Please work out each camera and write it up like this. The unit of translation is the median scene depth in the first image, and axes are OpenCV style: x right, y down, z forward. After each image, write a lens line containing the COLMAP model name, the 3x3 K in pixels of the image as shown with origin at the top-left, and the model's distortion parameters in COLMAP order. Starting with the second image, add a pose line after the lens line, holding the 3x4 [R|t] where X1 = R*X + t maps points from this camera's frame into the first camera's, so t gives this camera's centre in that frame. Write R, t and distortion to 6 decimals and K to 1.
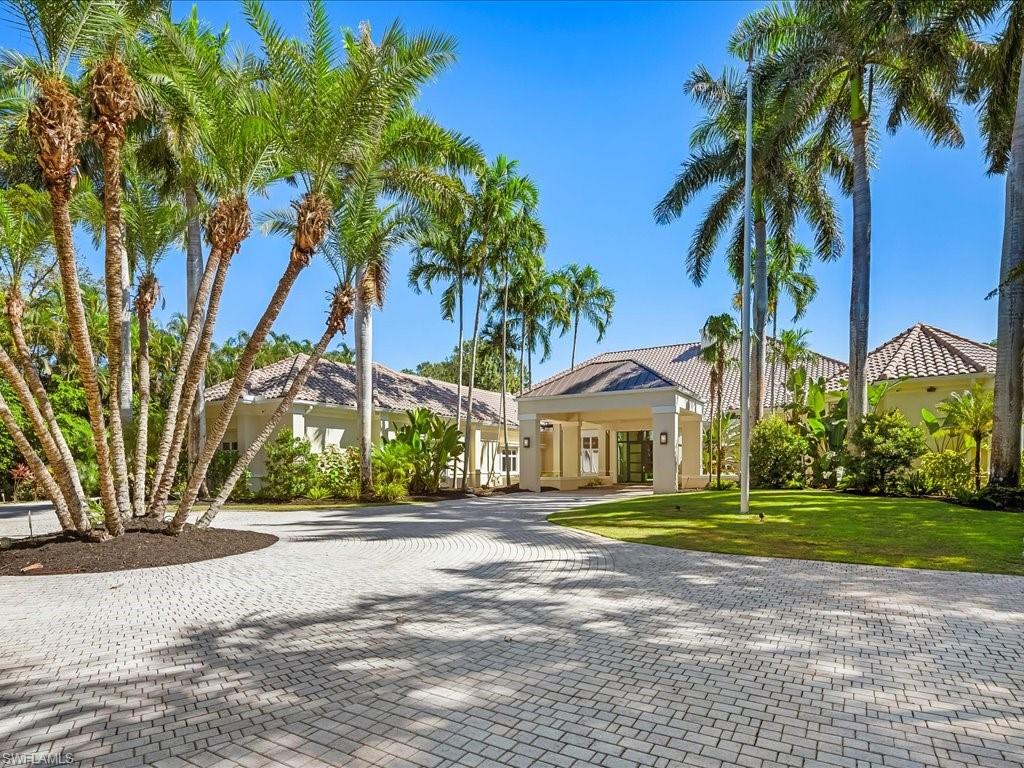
lens RADIAL K [[746.4, 0, 512.0], [0, 746.4, 384.0], [0, 0, 1]] dist [0.037205, 0.000821]
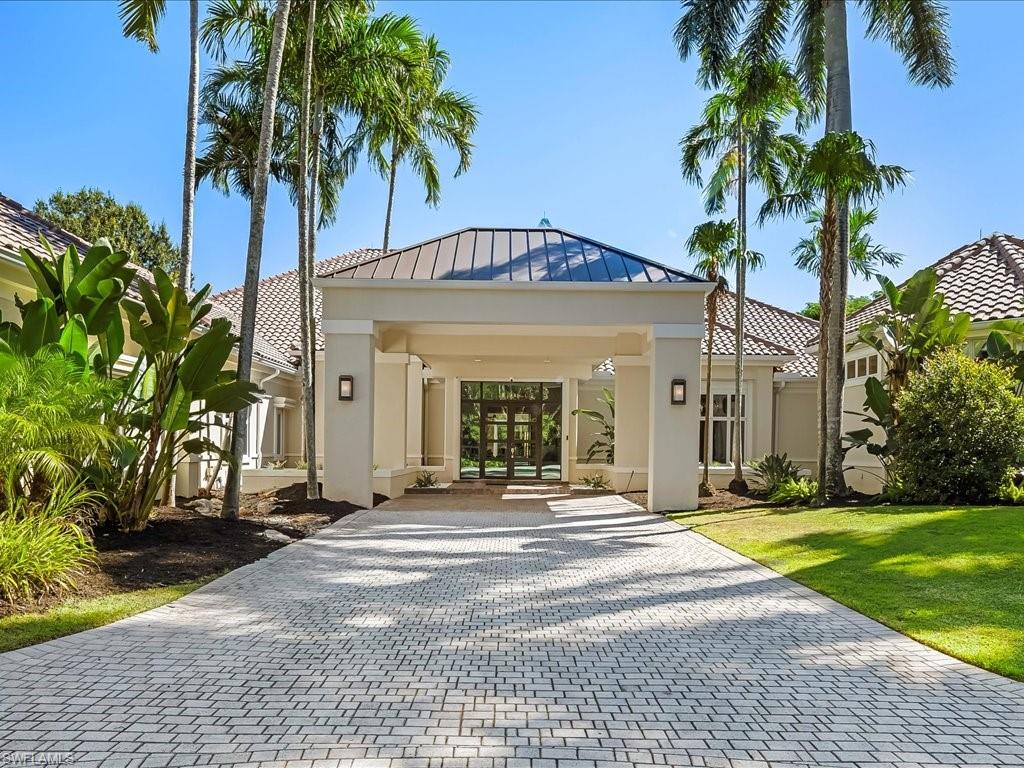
lens RADIAL K [[746.4, 0, 512.0], [0, 746.4, 384.0], [0, 0, 1]] dist [0.037205, 0.000821]
pose [[0.787050, 0.059843, 0.613980, -0.164196], [-0.074613, 0.997211, -0.001551, 0.071886], [-0.612360, -0.044591, 0.789320, 0.648490]]
